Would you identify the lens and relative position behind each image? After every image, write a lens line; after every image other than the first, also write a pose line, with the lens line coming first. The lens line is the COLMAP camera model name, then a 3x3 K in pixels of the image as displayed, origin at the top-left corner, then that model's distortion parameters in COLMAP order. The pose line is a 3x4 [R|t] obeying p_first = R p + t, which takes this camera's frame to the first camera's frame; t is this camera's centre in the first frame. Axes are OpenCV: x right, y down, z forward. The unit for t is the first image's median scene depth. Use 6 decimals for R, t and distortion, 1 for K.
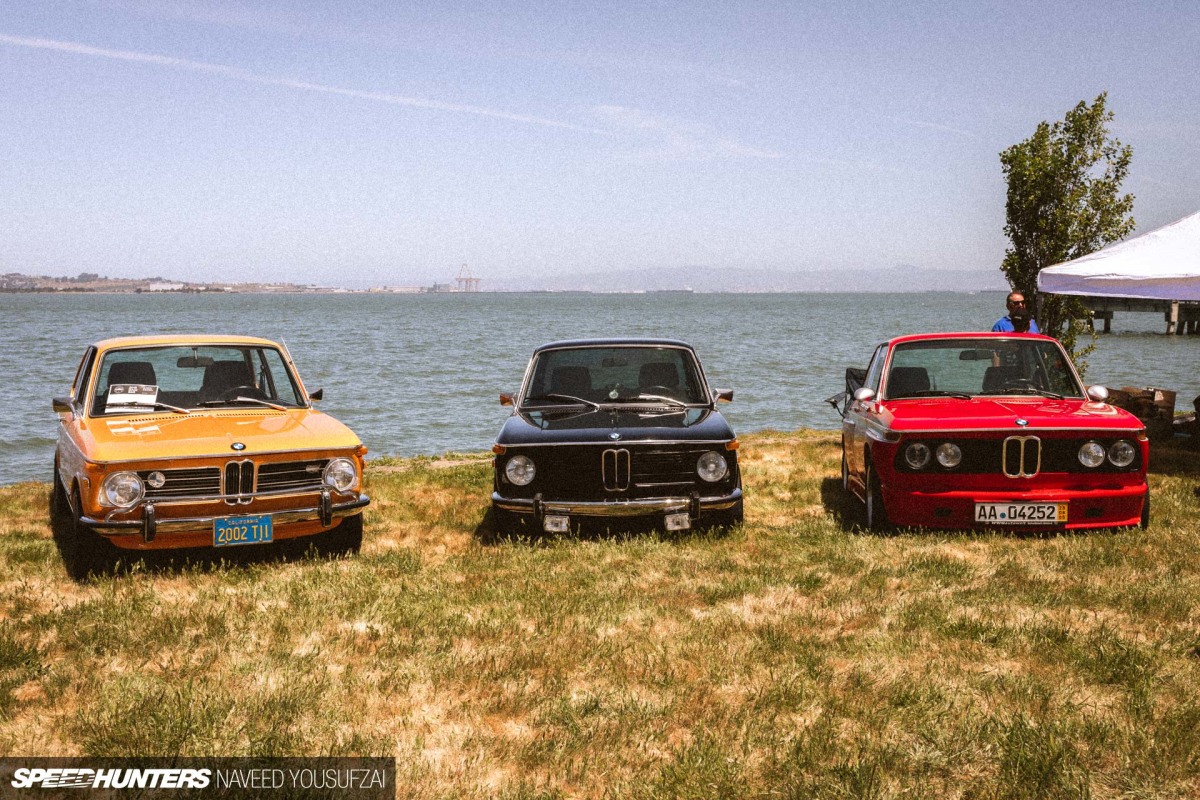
lens RADIAL K [[1267.0, 0, 595.3], [0, 1267.0, 398.3], [0, 0, 1]] dist [-0.016424, 0.000000]
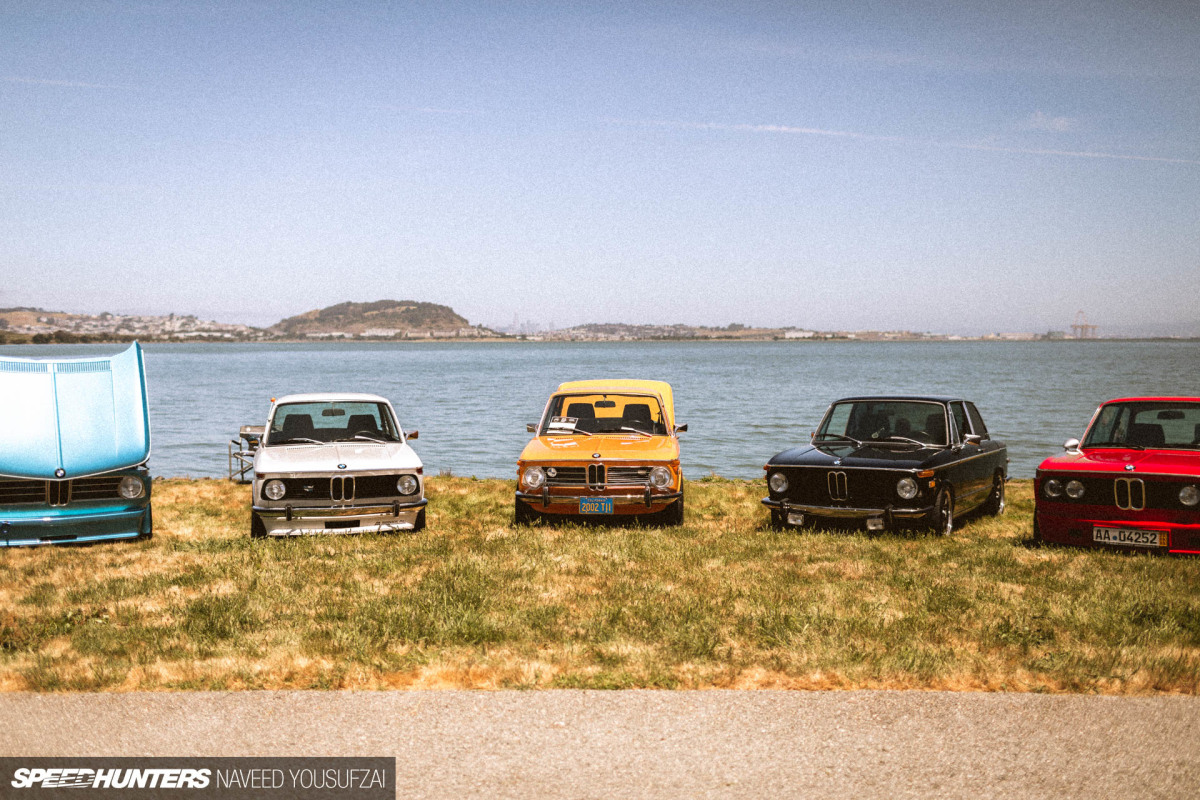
lens RADIAL K [[1267.0, 0, 592.9], [0, 1267.0, 398.0], [0, 0, 1]] dist [-0.016424, 0.000000]
pose [[0.851770, 0.024373, -0.523348, 0.543336], [-0.040213, 0.999012, -0.018923, -0.005909], [0.522370, 0.037164, 0.851909, -0.405125]]
